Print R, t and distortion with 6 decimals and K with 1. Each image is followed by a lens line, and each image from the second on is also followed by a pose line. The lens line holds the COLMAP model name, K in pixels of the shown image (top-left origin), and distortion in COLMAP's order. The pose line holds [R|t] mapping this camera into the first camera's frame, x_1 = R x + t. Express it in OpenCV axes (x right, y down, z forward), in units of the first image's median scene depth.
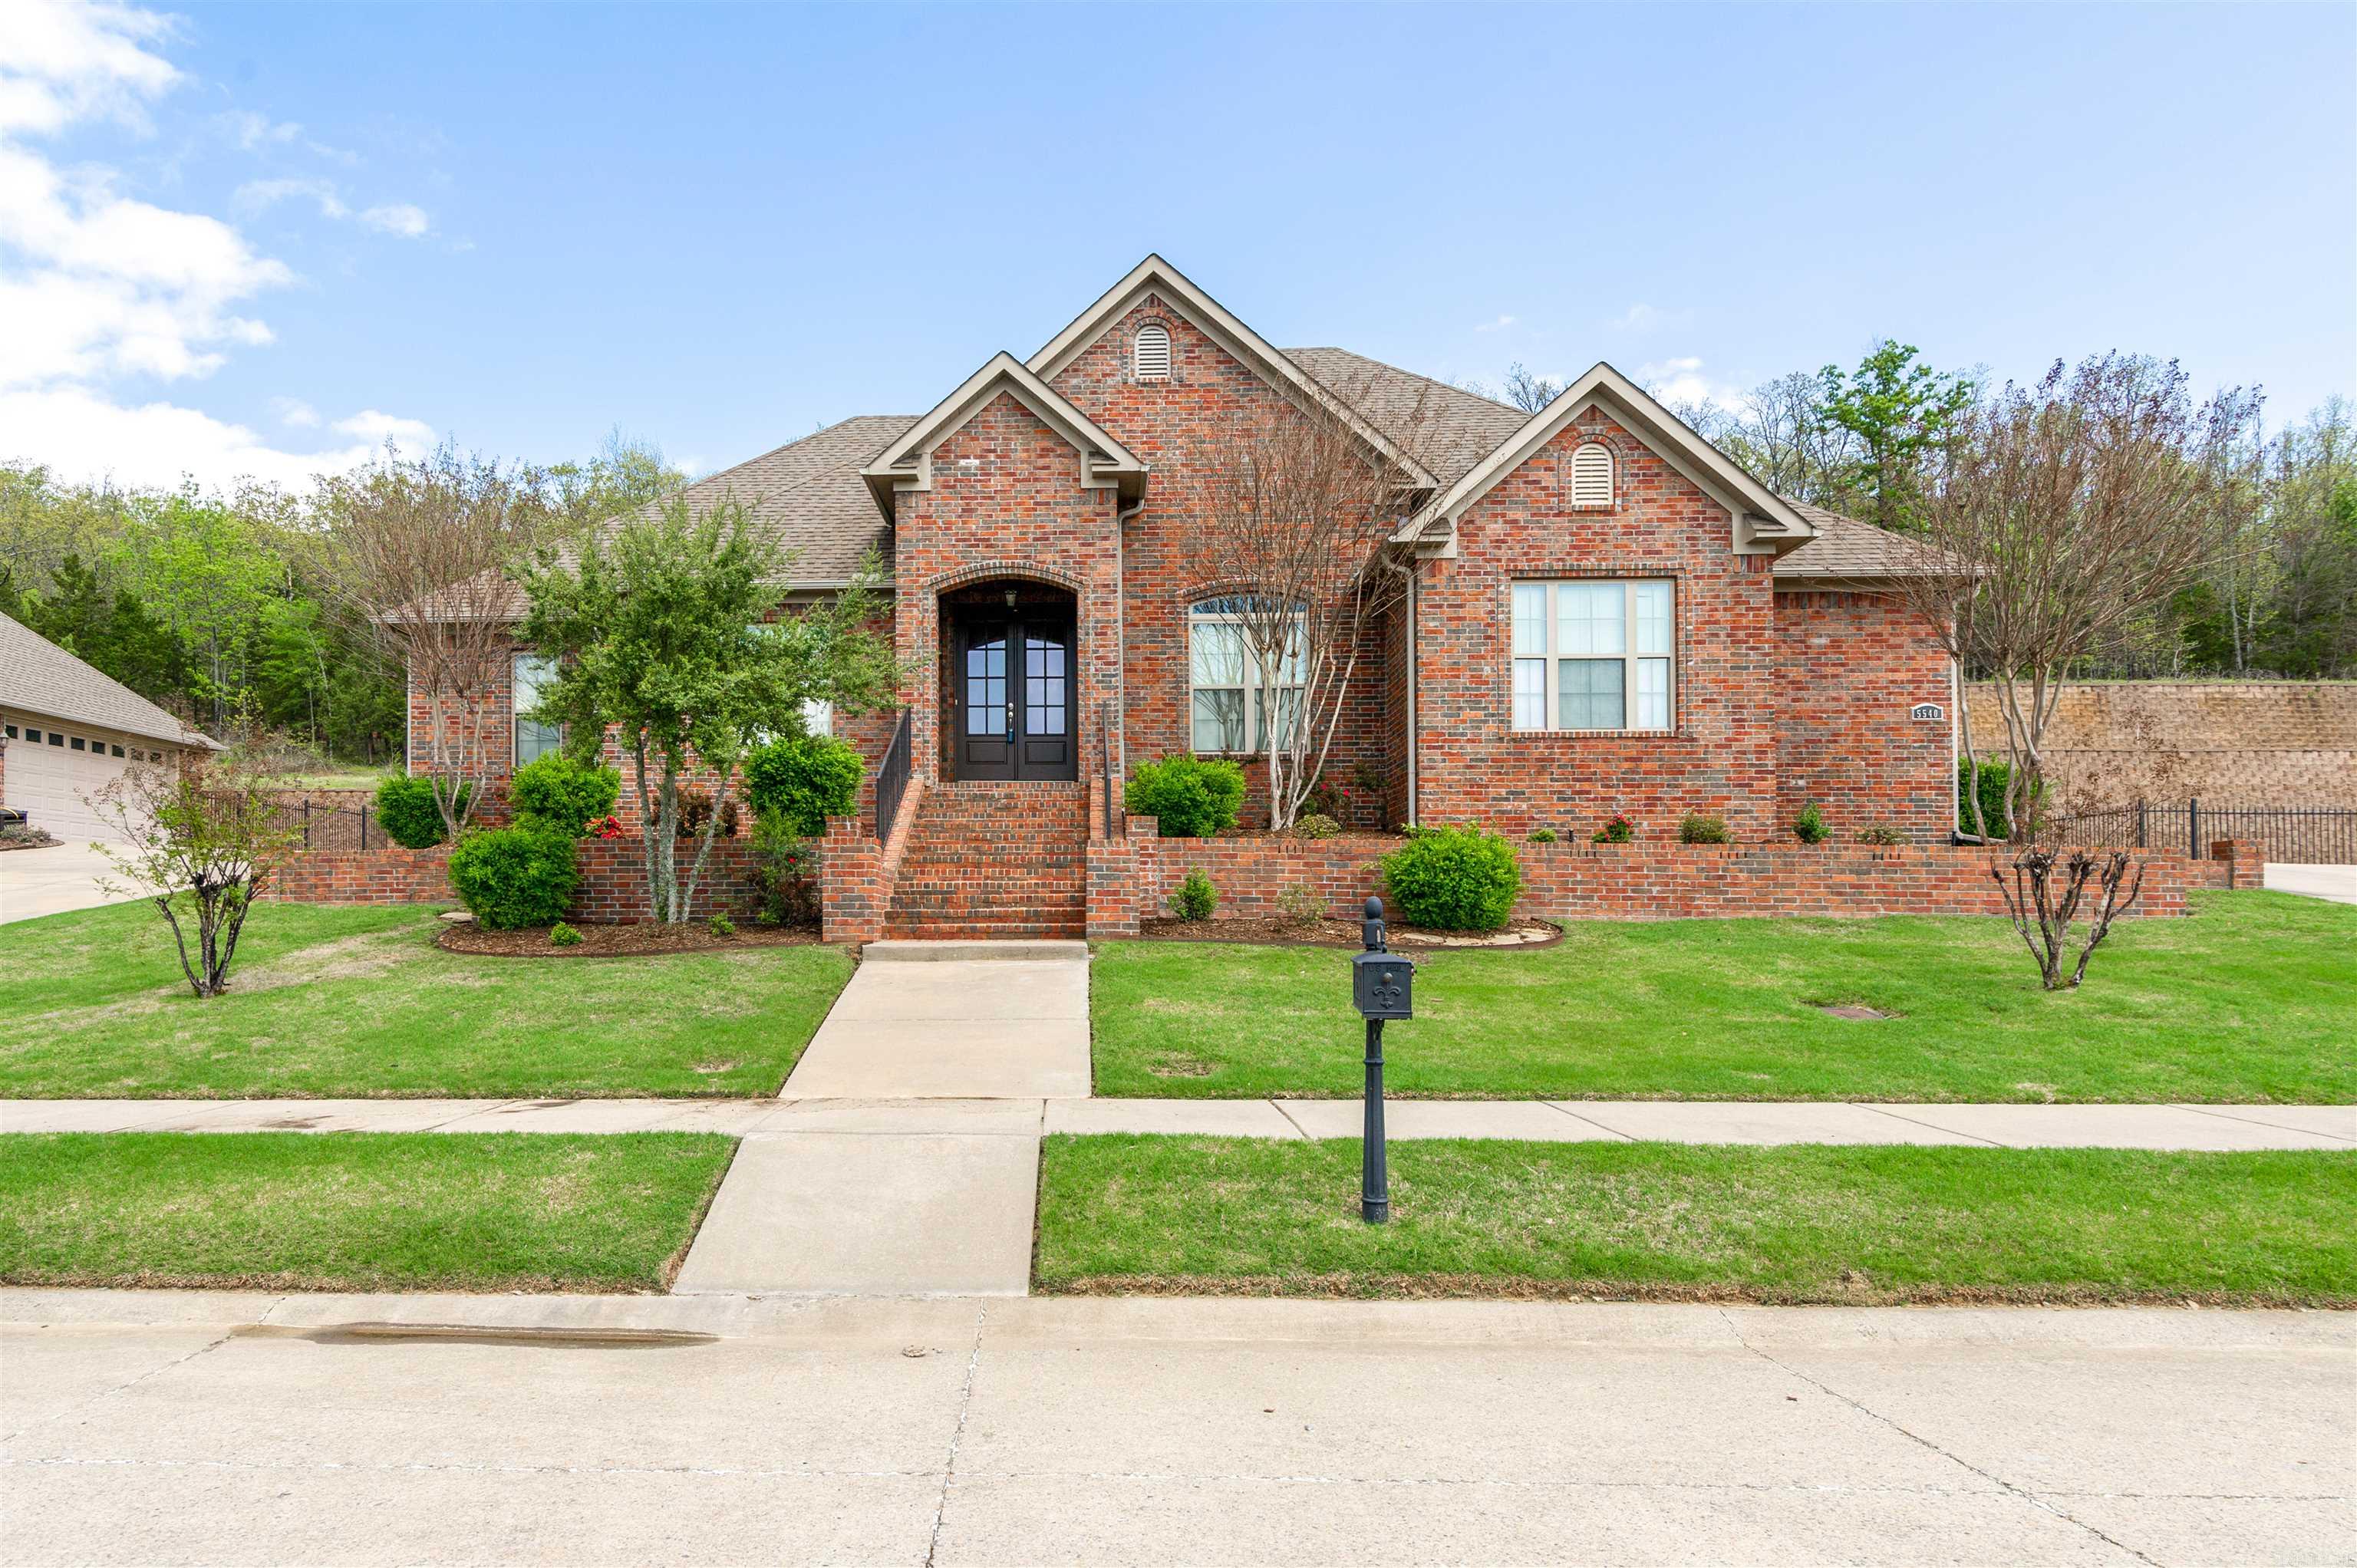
lens RADIAL K [[1444.3, 0, 1178.5], [0, 1444.3, 784.0], [0, 0, 1]] dist [0.007533, 0.000793]
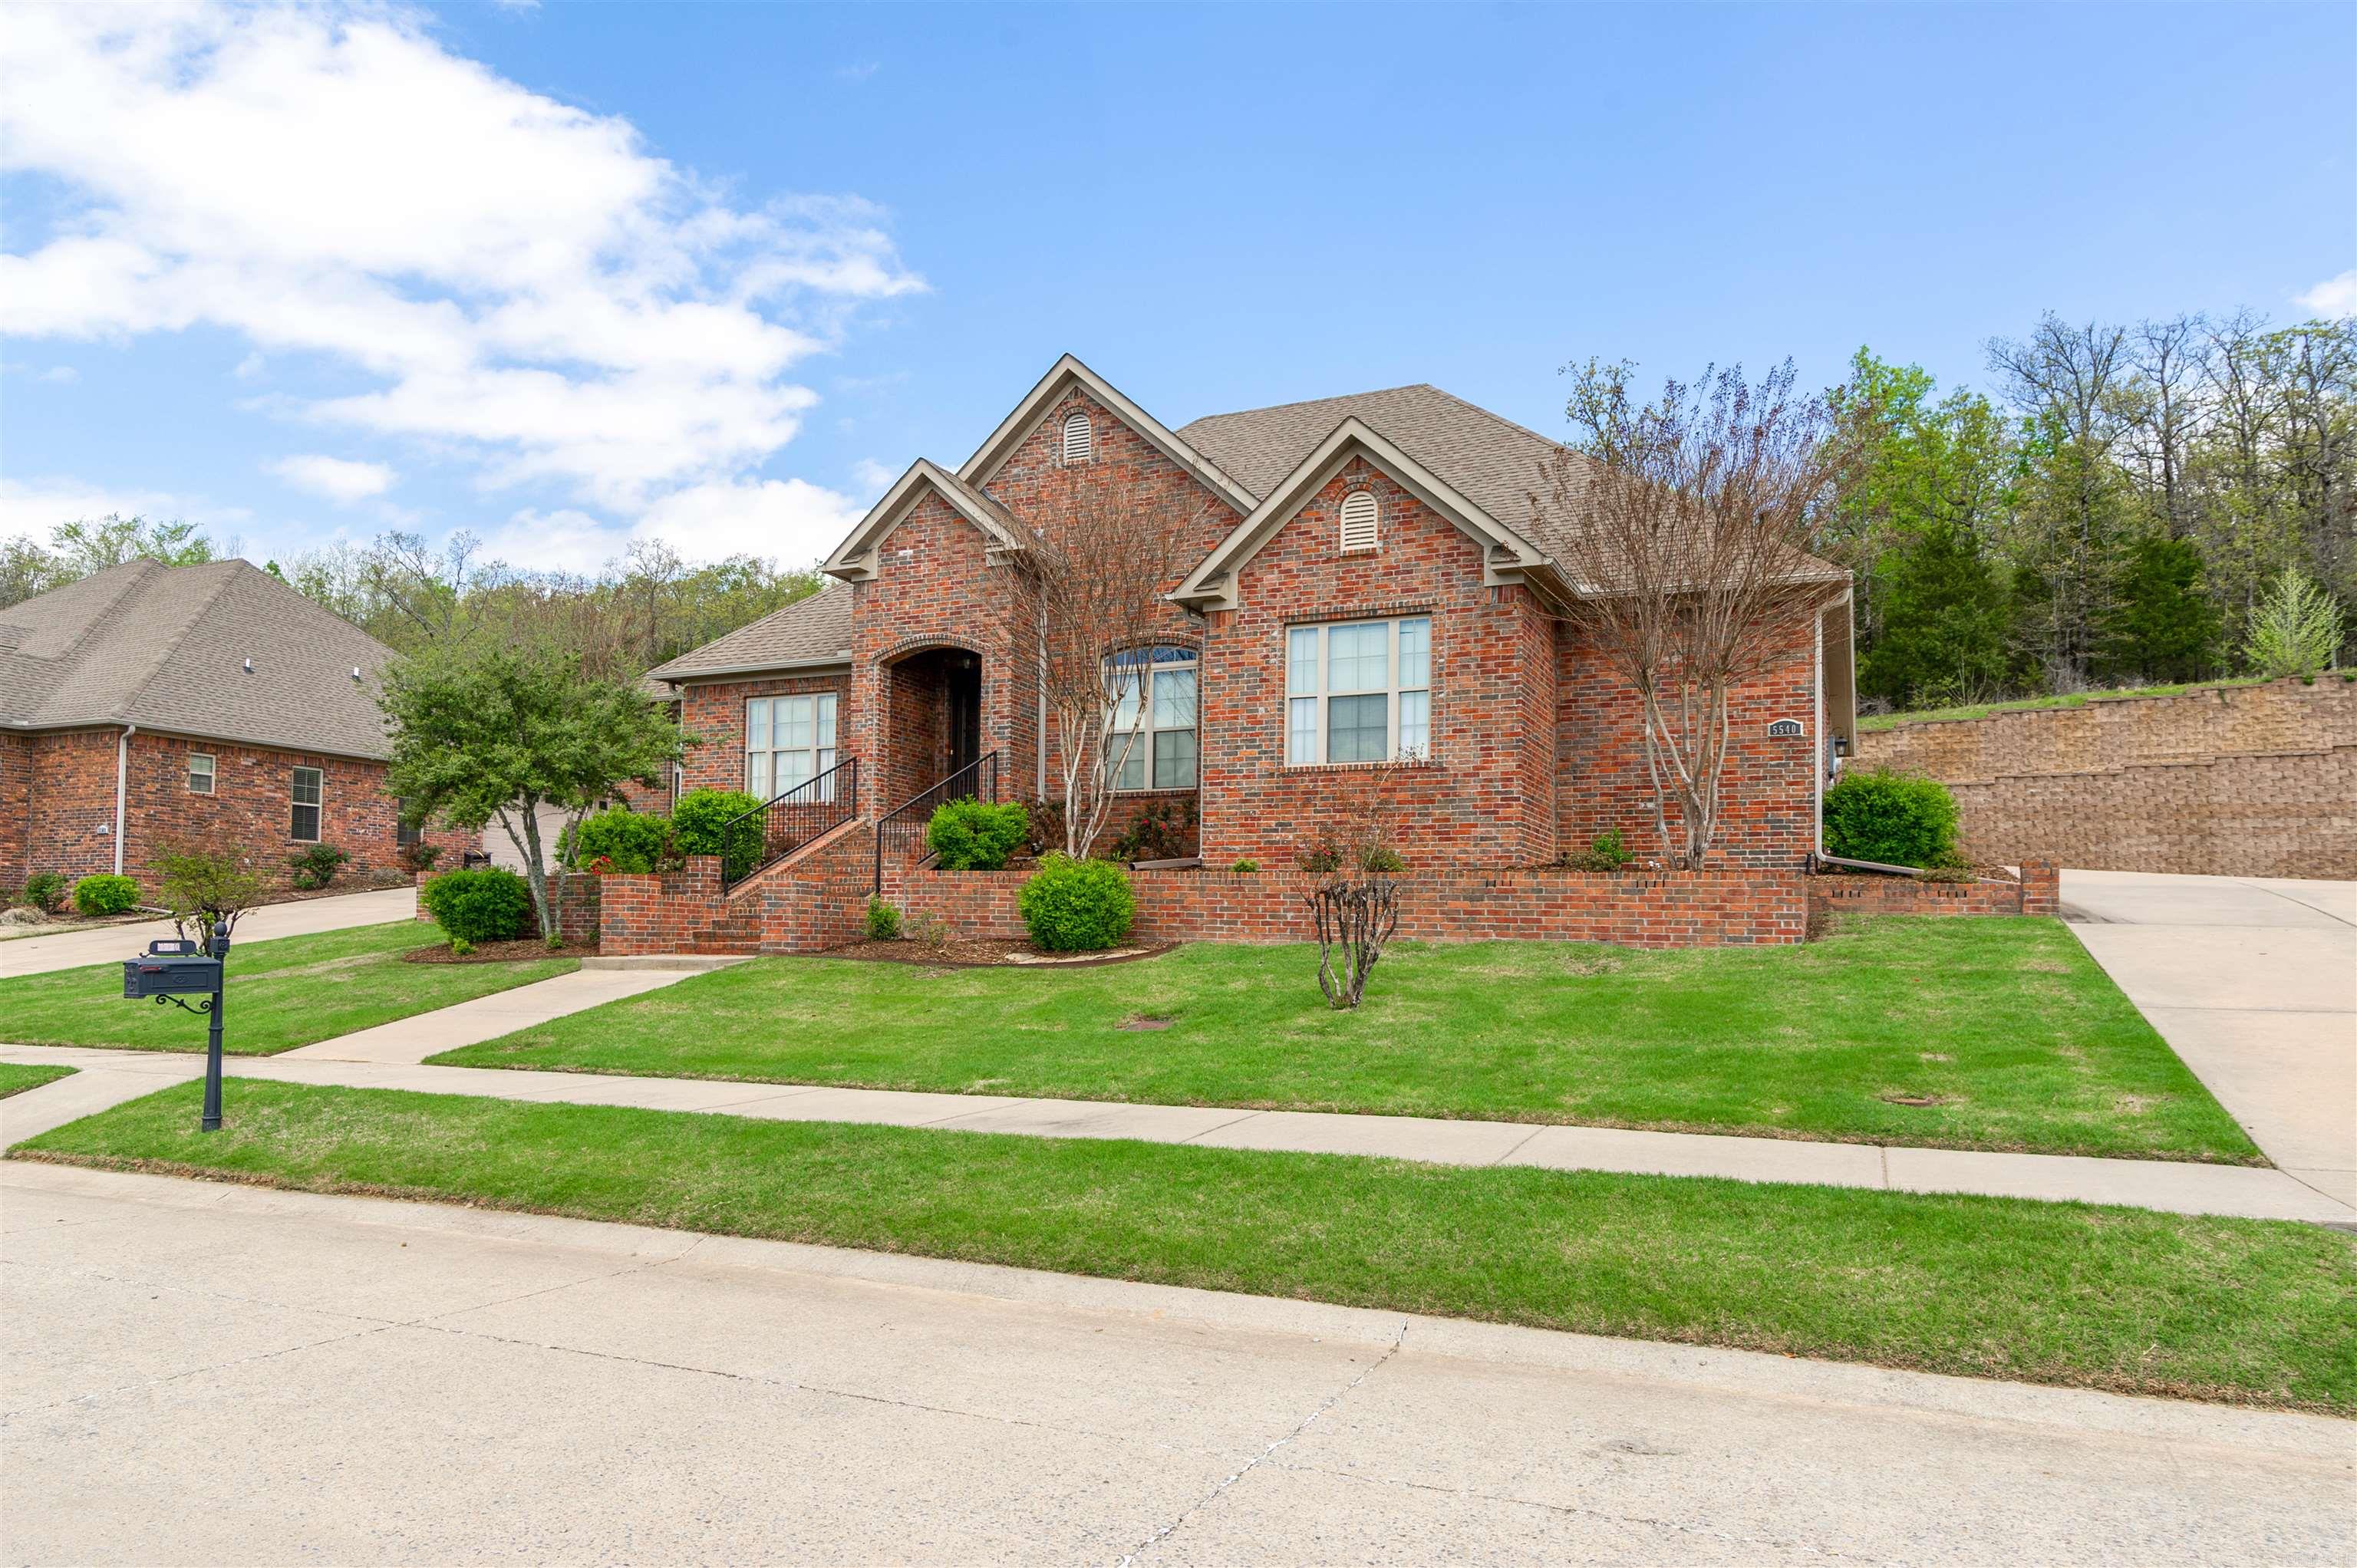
lens RADIAL K [[1443.5, 0, 1178.7], [0, 1443.5, 767.4], [0, 0, 1]] dist [-0.001846, -0.000447]
pose [[0.935868, -0.034052, -0.350702, 0.530570], [0.024678, 0.999210, -0.031165, -0.004526], [0.351486, 0.020512, 0.935968, -0.028877]]
